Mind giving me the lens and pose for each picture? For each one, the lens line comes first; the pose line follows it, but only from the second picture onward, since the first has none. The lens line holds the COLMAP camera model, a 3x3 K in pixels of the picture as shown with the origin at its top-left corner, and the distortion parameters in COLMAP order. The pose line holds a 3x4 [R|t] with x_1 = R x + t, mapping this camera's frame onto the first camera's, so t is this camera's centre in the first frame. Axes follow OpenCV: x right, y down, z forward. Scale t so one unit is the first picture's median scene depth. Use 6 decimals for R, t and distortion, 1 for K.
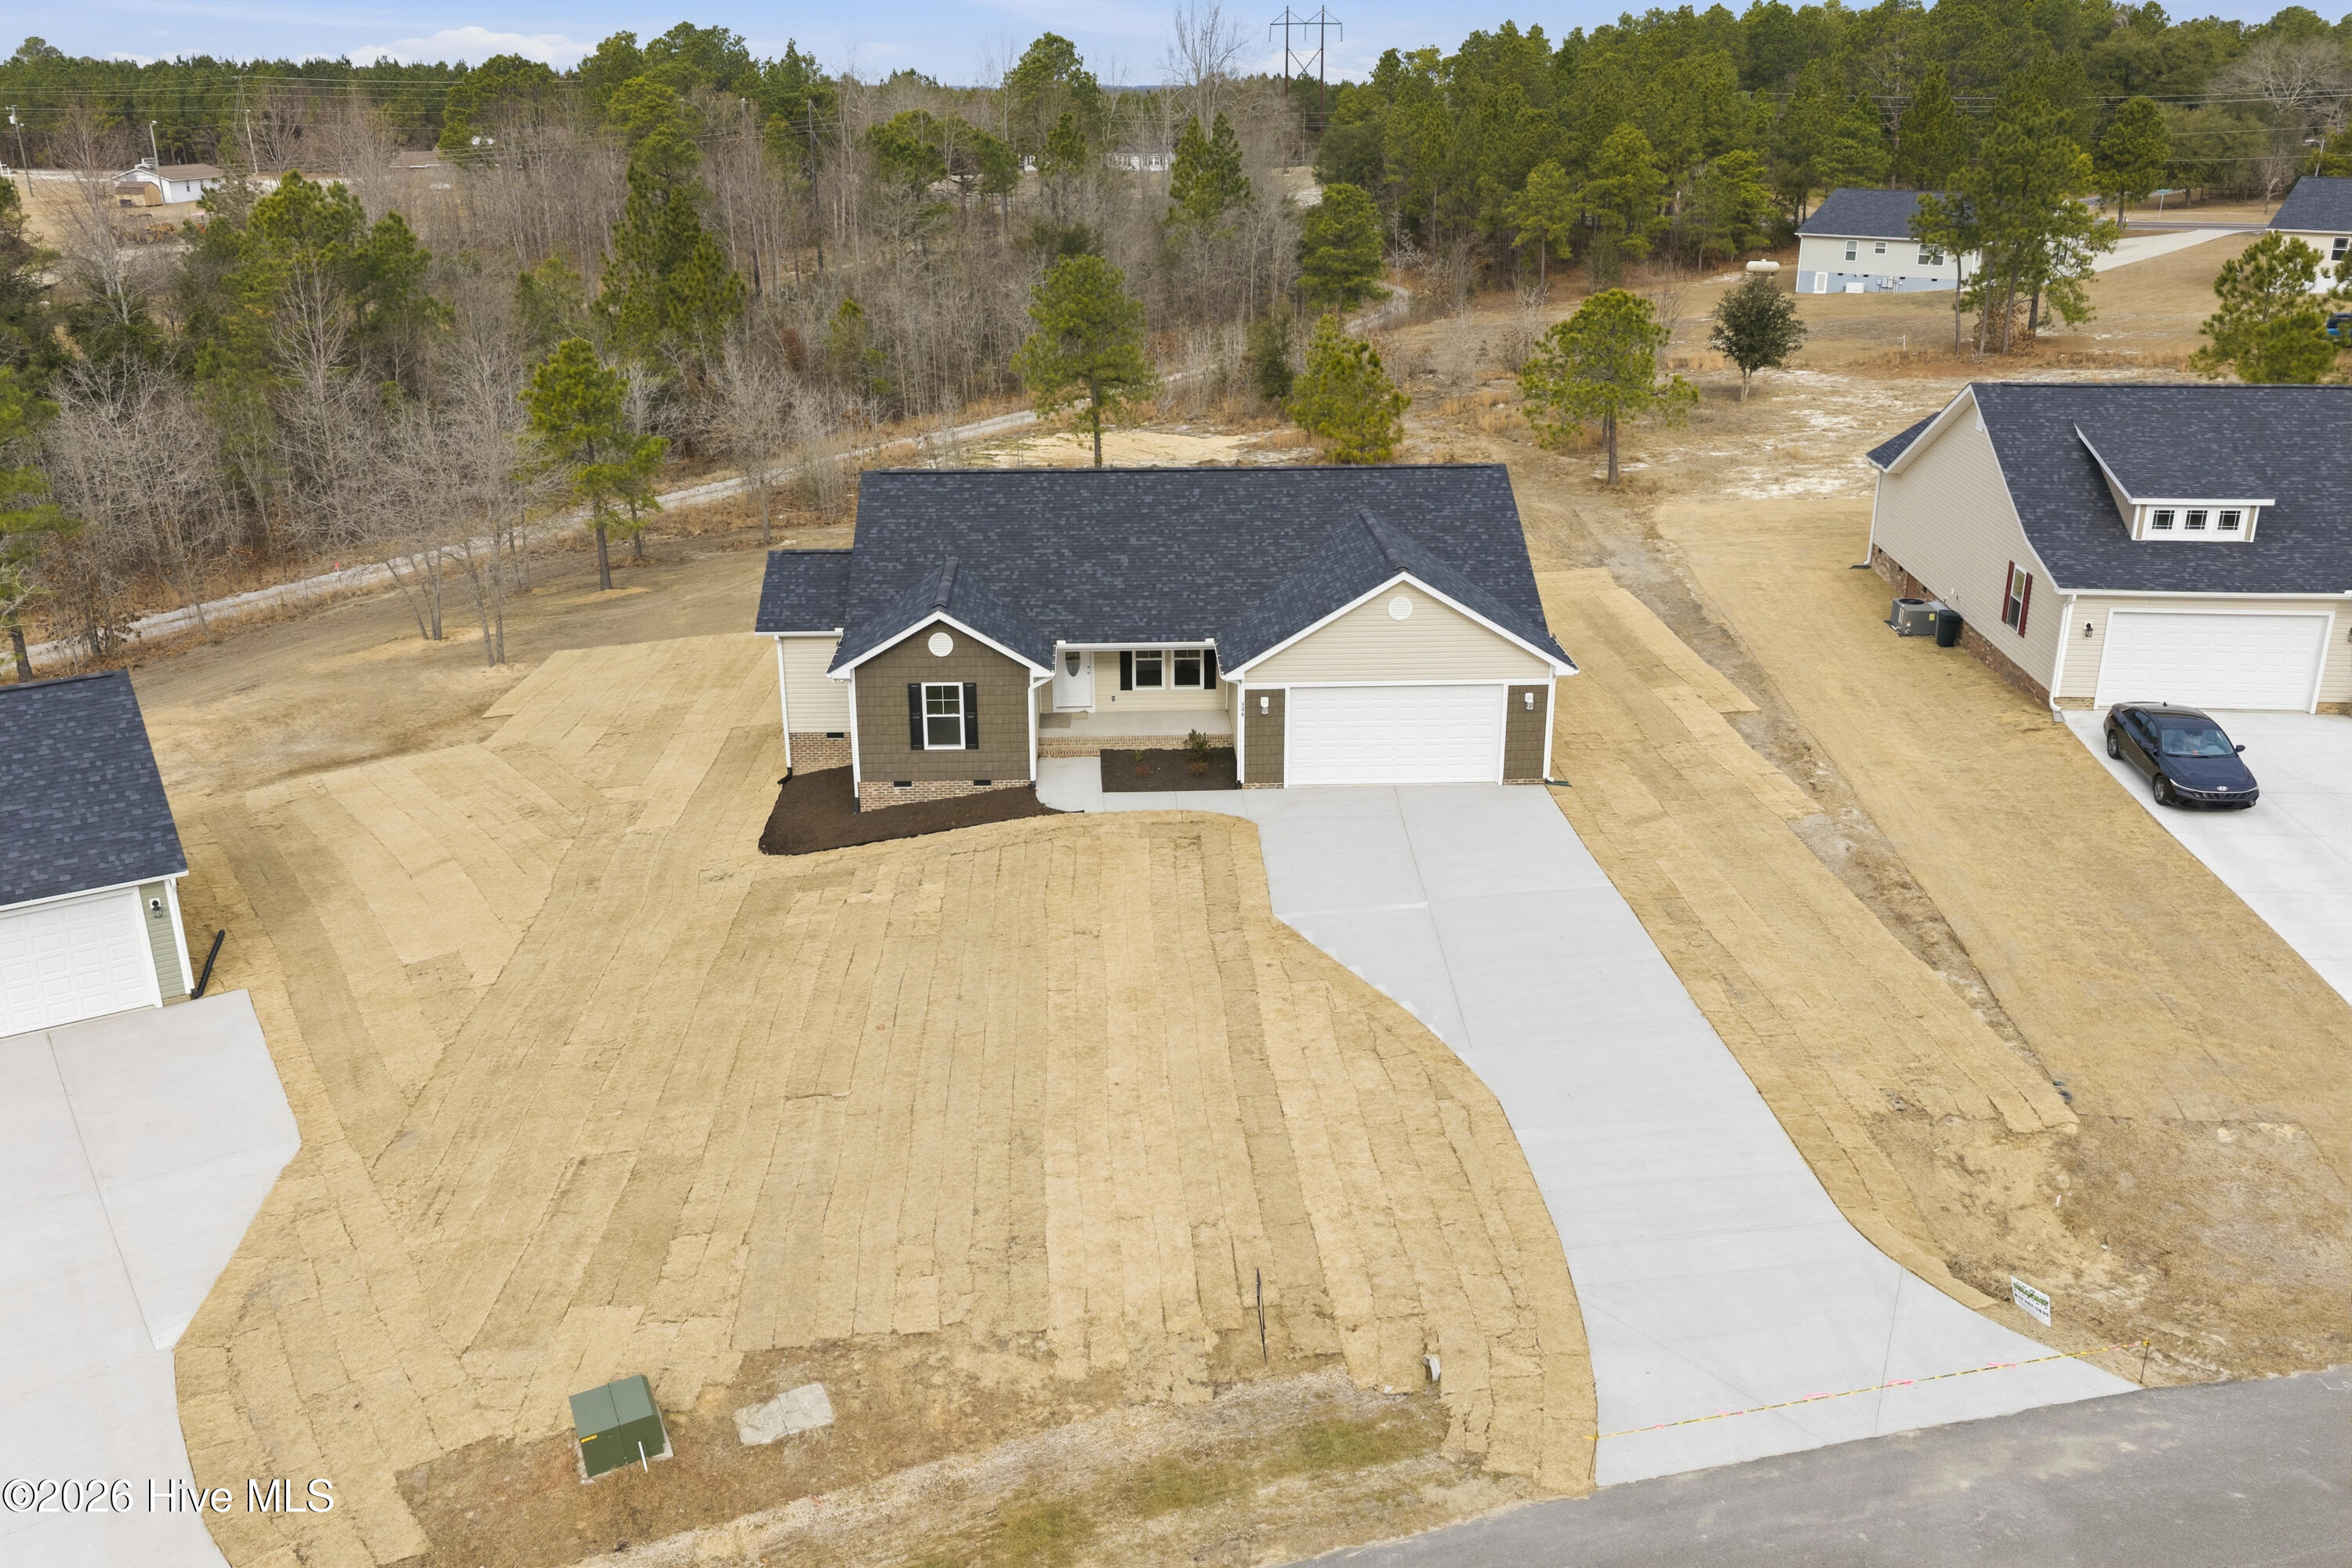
lens RADIAL K [[1948.3, 0, 1181.0], [0, 1948.3, 792.2], [0, 0, 1]] dist [0.021683, -0.037295]
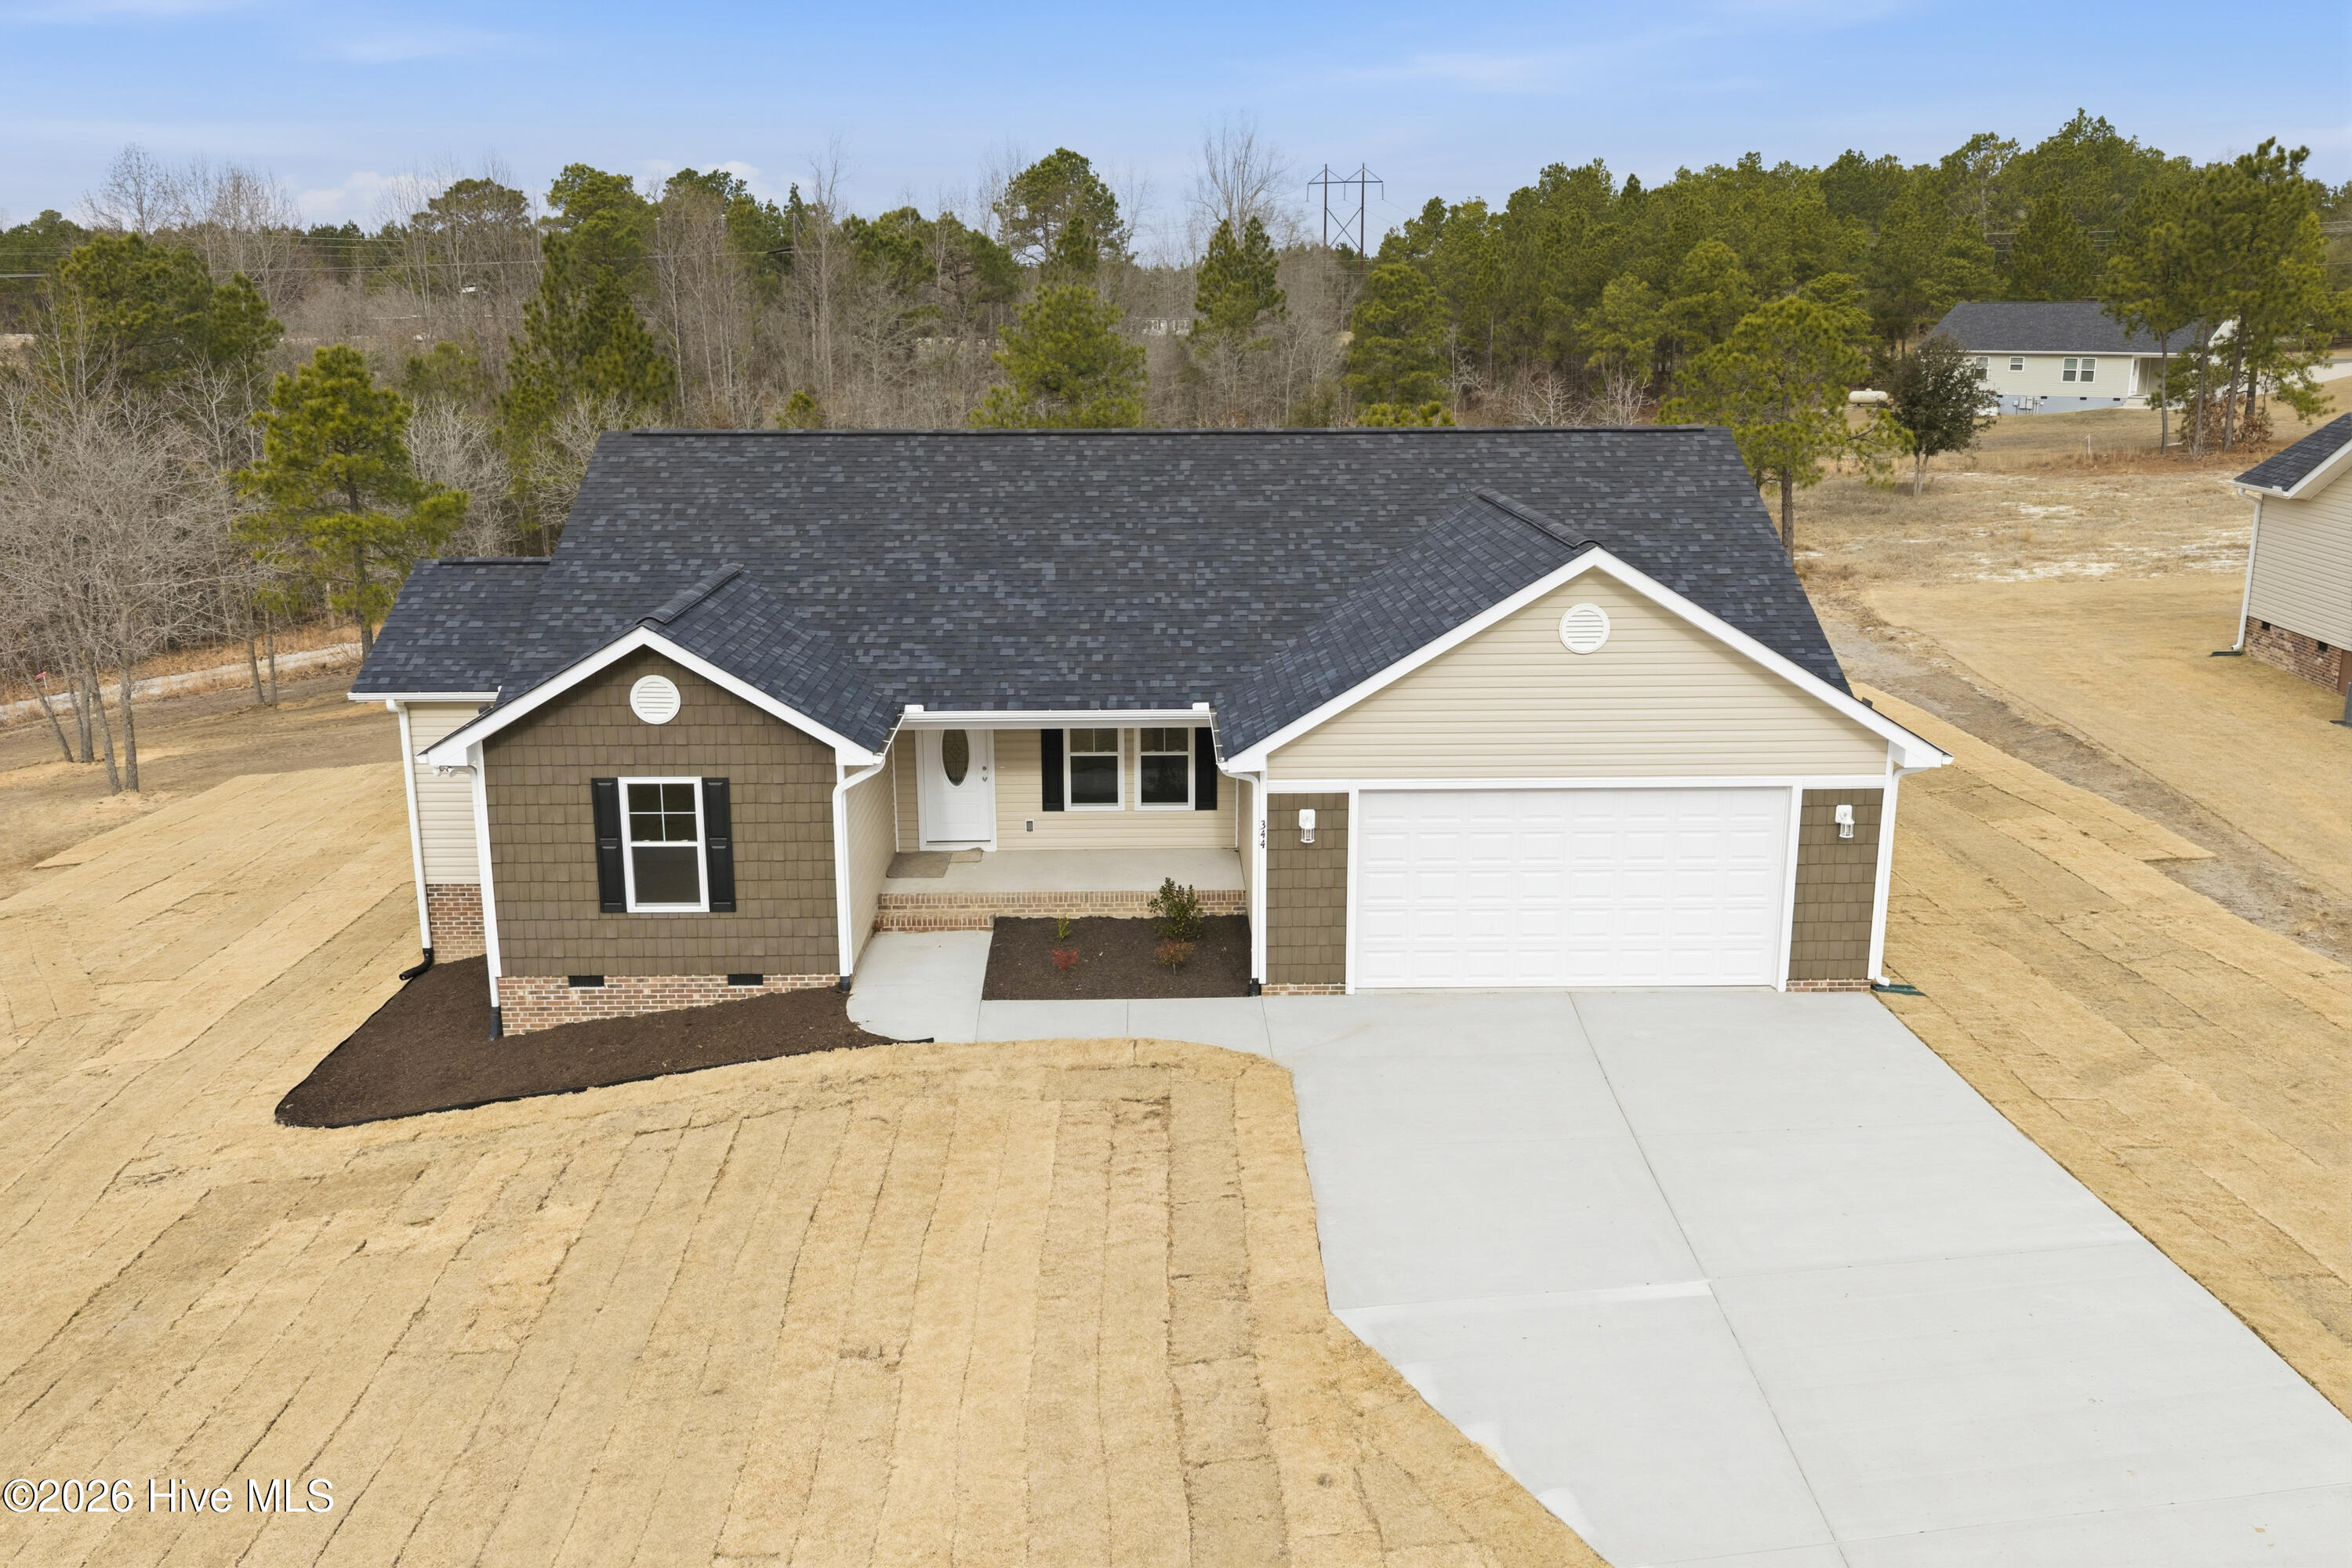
lens RADIAL K [[1948.3, 0, 1181.0], [0, 1948.3, 792.2], [0, 0, 1]] dist [0.021683, -0.037295]
pose [[0.999812, 0.005319, -0.018644, 0.018658], [-0.007170, 0.994897, -0.100639, -0.002933], [0.018014, 0.100754, 0.994748, 0.470571]]
